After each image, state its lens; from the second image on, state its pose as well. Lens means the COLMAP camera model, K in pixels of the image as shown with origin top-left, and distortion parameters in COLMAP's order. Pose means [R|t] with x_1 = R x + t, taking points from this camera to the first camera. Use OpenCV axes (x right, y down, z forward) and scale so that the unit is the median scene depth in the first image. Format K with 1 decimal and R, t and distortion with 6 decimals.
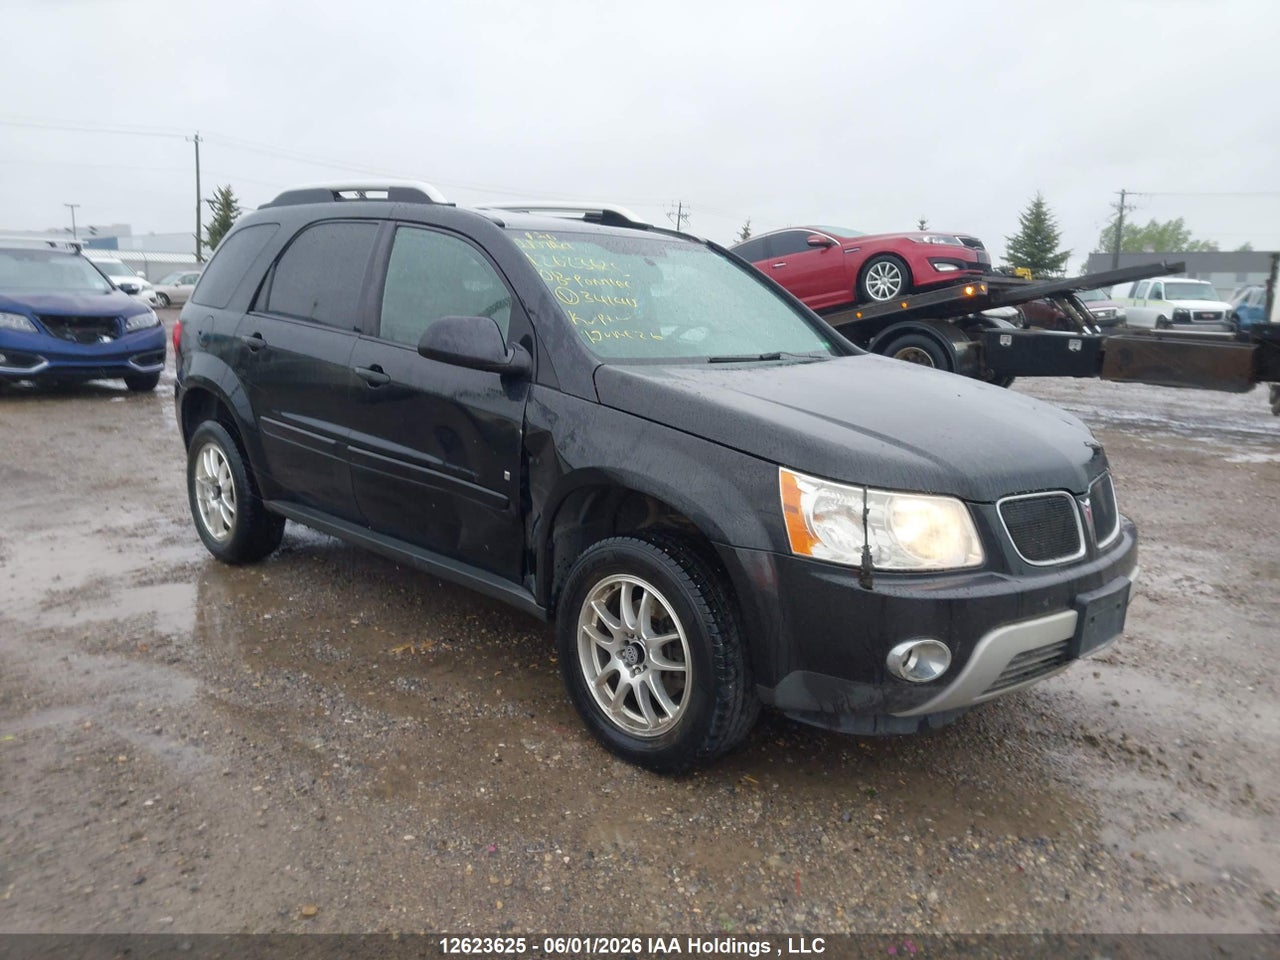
lens RADIAL K [[1013.4, 0, 640.0], [0, 1013.4, 480.0], [0, 0, 1]] dist [0.004654, 0.000126]
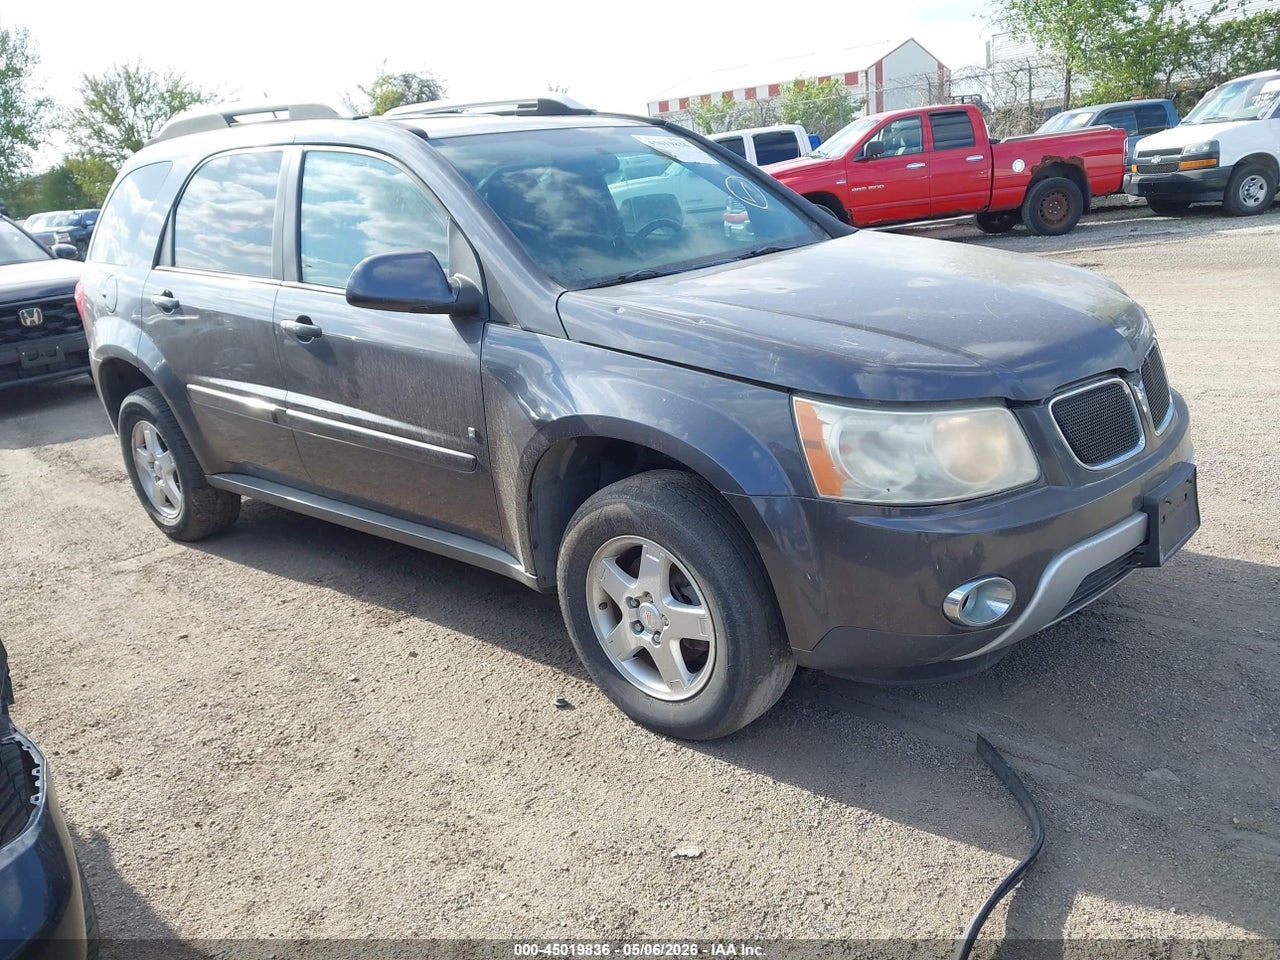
lens RADIAL K [[930.2, 0, 640.0], [0, 930.2, 480.0], [0, 0, 1]] dist [0.002561, 0.001493]
pose [[0.991373, -0.129243, 0.021832, -0.011243], [0.124990, 0.982306, 0.139471, -0.060351], [-0.039472, -0.135539, 0.989985, 0.213125]]
